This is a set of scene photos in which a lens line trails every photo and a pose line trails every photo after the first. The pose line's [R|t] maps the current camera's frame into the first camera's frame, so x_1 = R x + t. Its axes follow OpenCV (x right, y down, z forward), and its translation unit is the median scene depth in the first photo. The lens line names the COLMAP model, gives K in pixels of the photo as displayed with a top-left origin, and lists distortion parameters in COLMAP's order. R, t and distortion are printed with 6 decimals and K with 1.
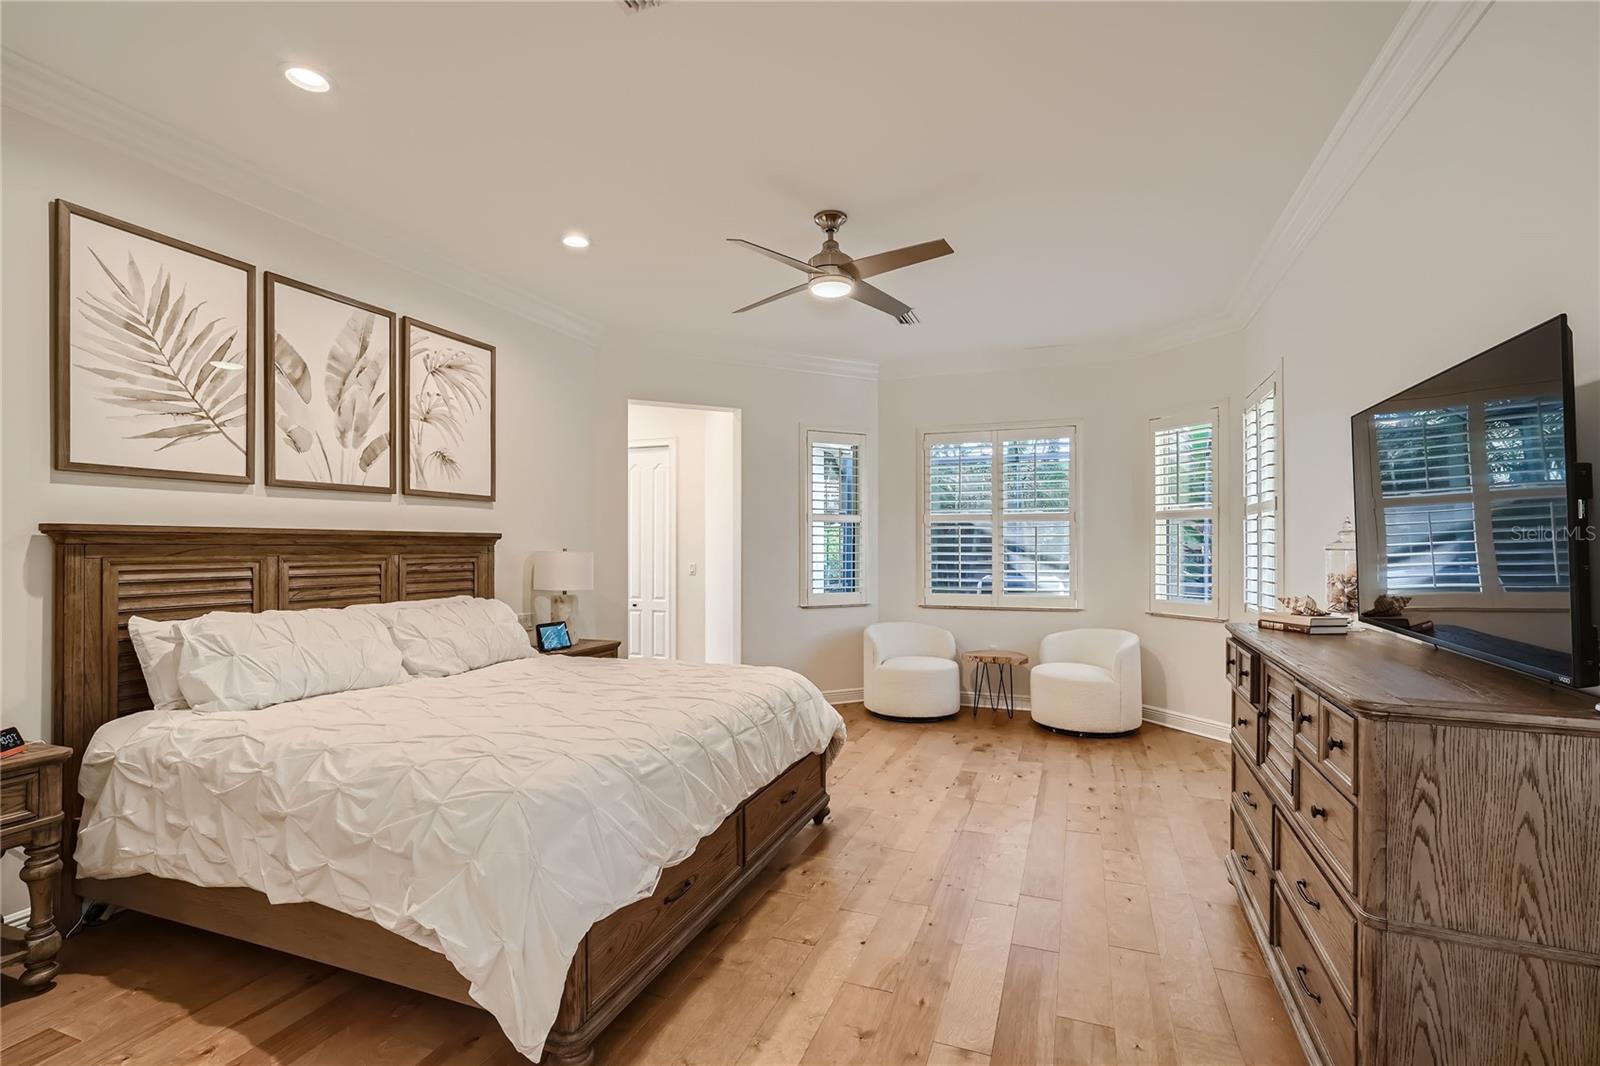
lens RADIAL K [[732.8, 0, 790.6], [0, 732.8, 537.6], [0, 0, 1]] dist [-0.000381, 0.004120]
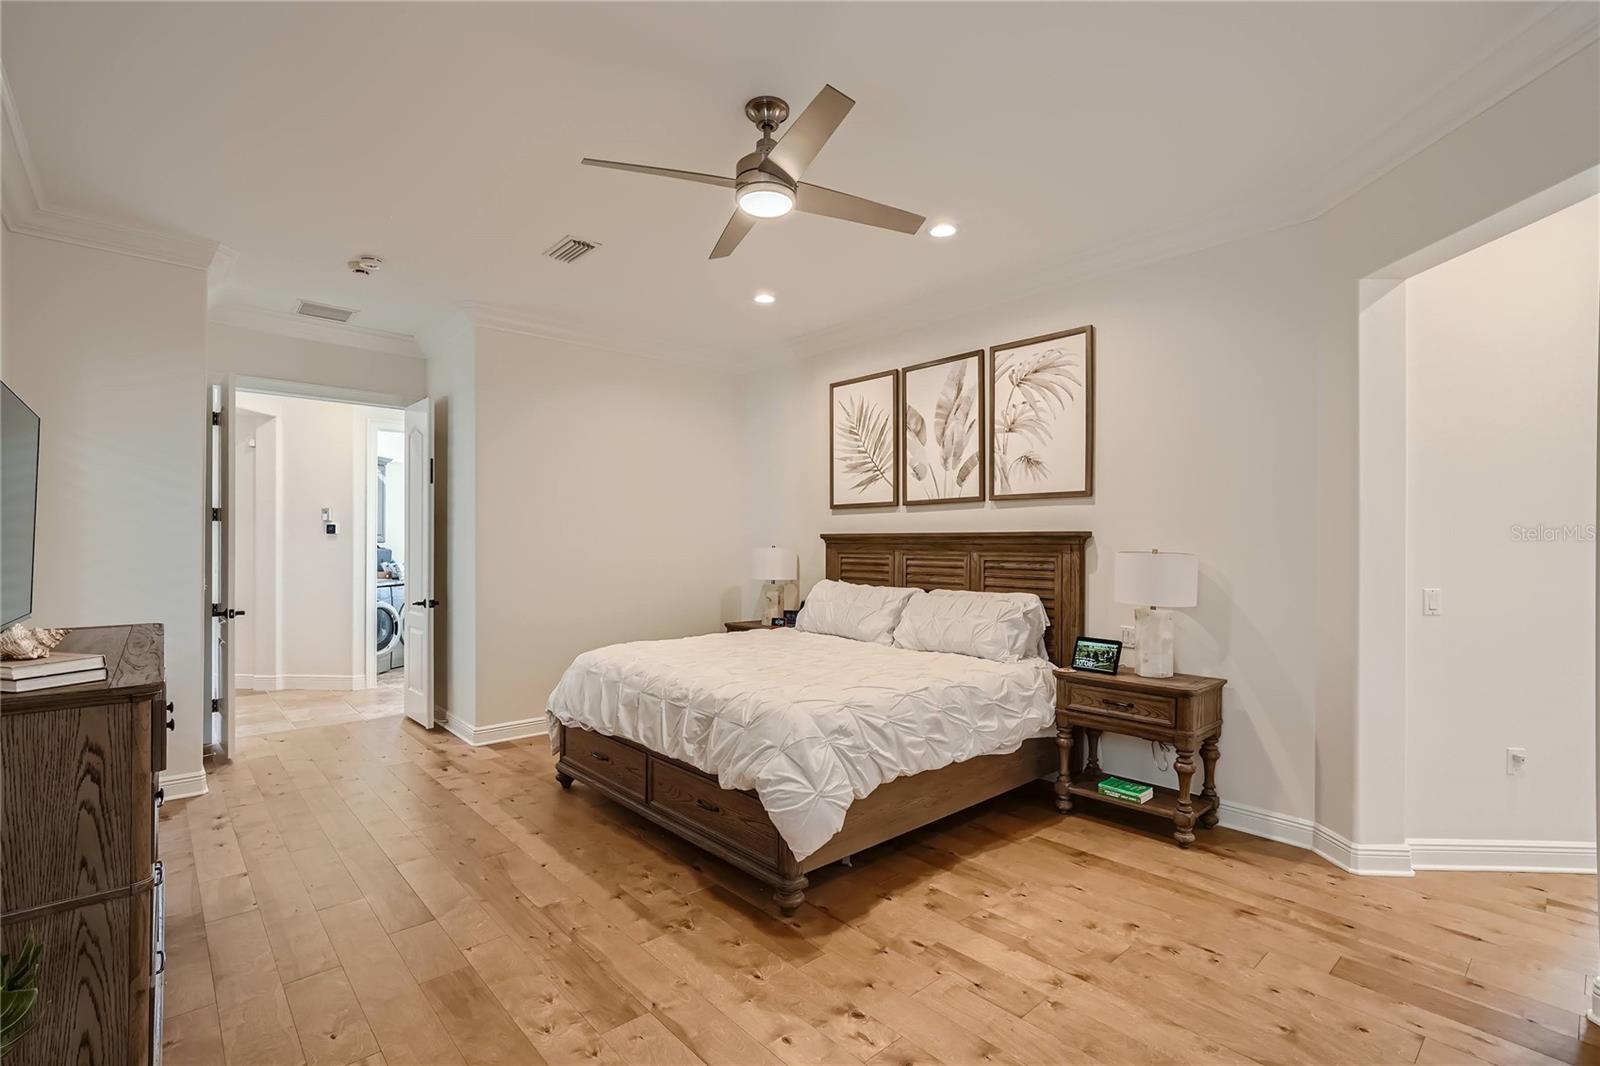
lens RADIAL K [[732.8, 0, 790.9], [0, 732.8, 539.9], [0, 0, 1]] dist [-0.000381, 0.004120]
pose [[-0.450585, -0.004486, -0.892722, 0.698806], [0.006293, 0.999947, -0.008201, 0.011562], [0.892712, -0.009313, -0.450532, 1.329762]]
